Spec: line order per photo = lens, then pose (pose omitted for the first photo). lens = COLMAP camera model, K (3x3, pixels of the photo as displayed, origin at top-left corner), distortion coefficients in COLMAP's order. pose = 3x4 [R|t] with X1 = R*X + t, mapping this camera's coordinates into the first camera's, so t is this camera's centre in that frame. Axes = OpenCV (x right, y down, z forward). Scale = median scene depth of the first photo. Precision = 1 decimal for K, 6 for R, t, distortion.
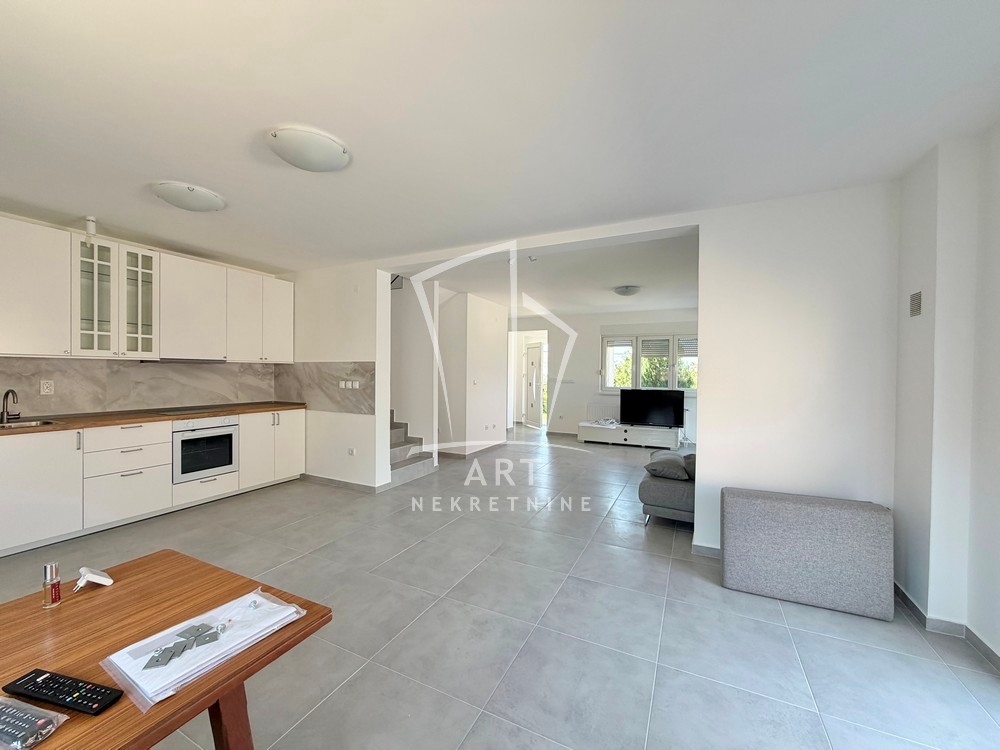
lens RADIAL K [[397.0, 0, 497.1], [0, 397.0, 375.2], [0, 0, 1]] dist [0.000124, -0.000657]
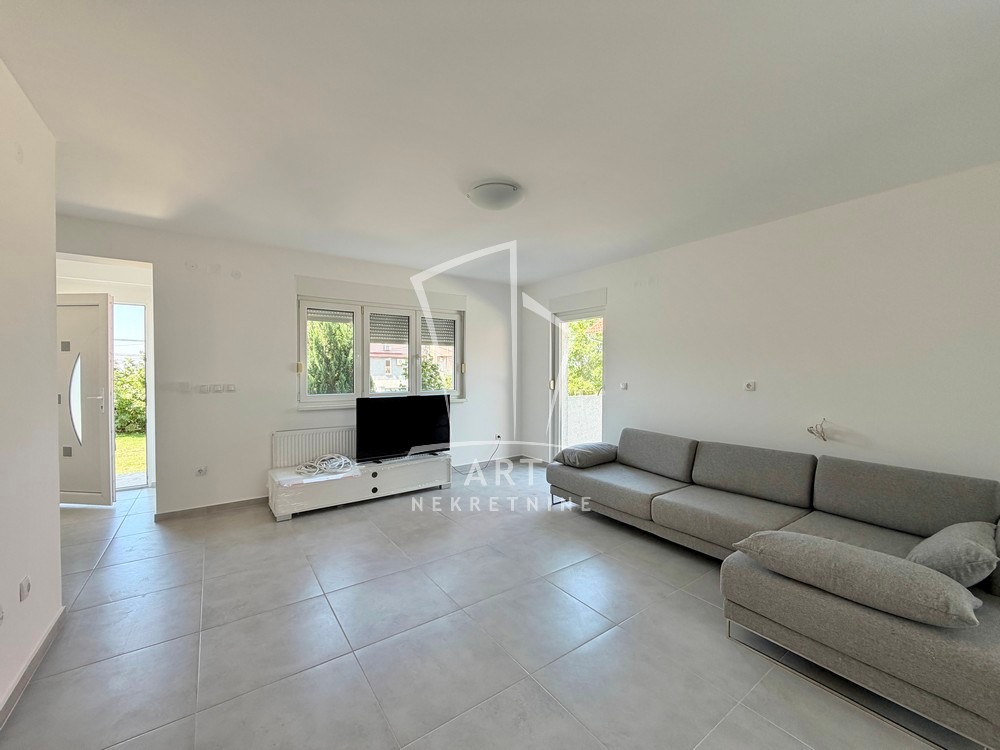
lens RADIAL K [[397.0, 0, 495.8], [0, 397.0, 373.0], [0, 0, 1]] dist [0.000124, -0.000657]
pose [[0.470469, -0.018228, 0.882228, -0.132423], [0.009967, 0.999833, 0.015343, -0.009213], [-0.882360, 0.001575, 0.470572, 1.022715]]
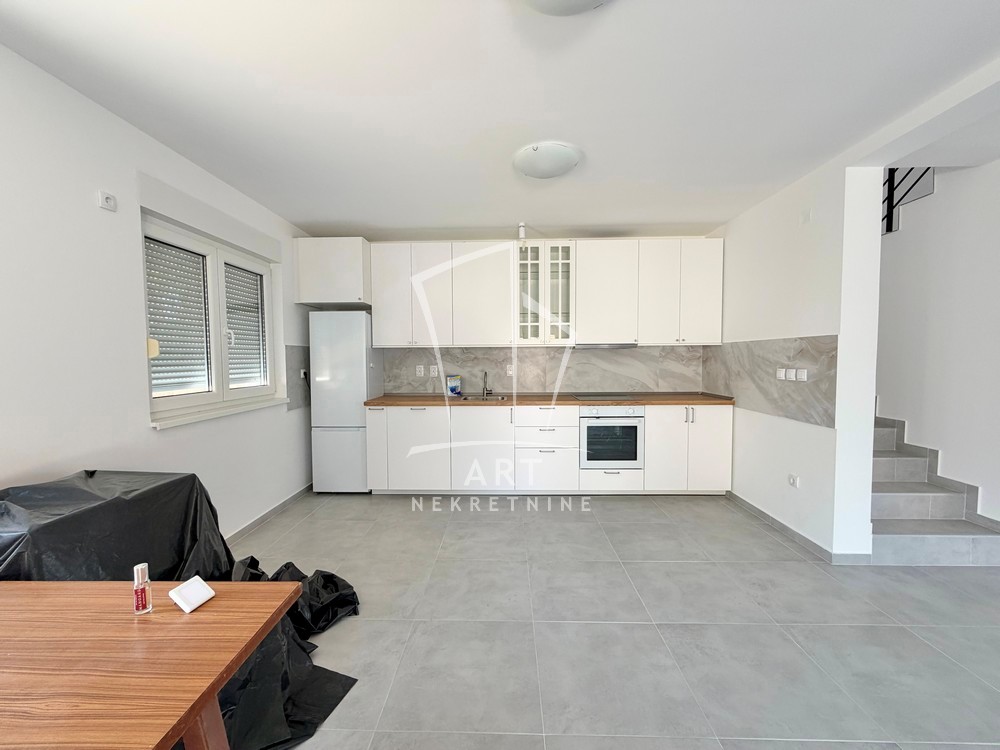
lens RADIAL K [[397.0, 0, 499.3], [0, 397.0, 377.2], [0, 0, 1]] dist [0.000124, -0.000657]
pose [[0.417111, 0.032421, -0.908277, 0.006710], [0.004163, 0.999285, 0.037581, 0.002846], [0.908846, -0.019457, 0.416678, 0.323043]]
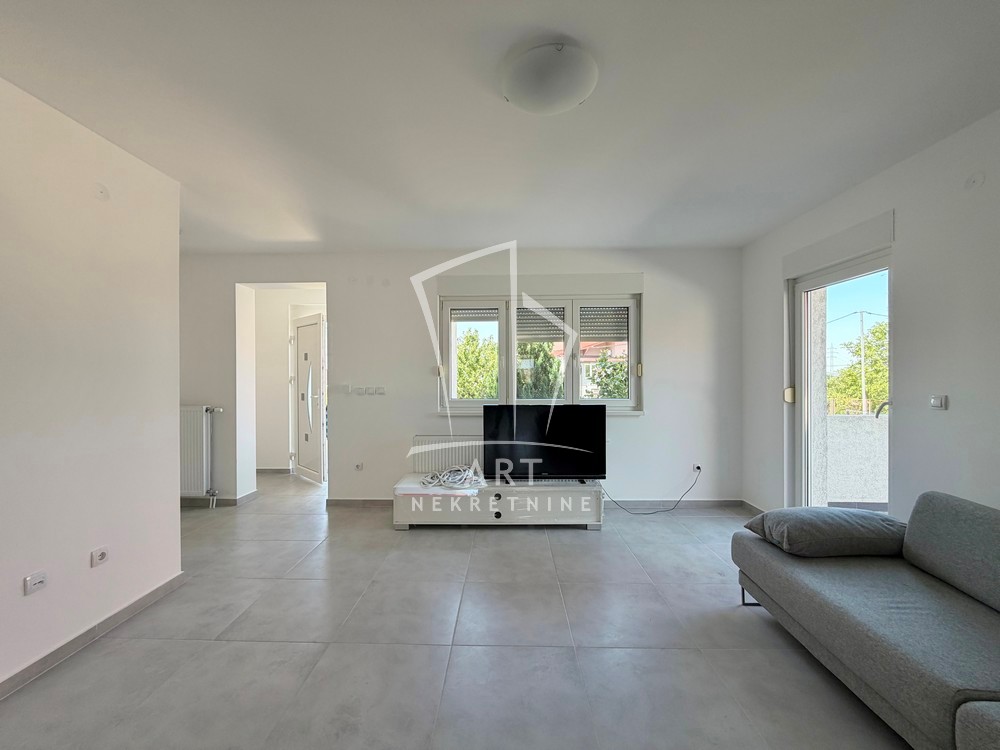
lens RADIAL K [[397.0, 0, 497.2], [0, 397.0, 375.5], [0, 0, 1]] dist [0.000124, -0.000657]
pose [[0.906007, -0.015335, 0.422985, 0.223644], [0.017916, 0.999837, -0.002126, 0.002828], [-0.422884, 0.009505, 0.906134, 0.997722]]
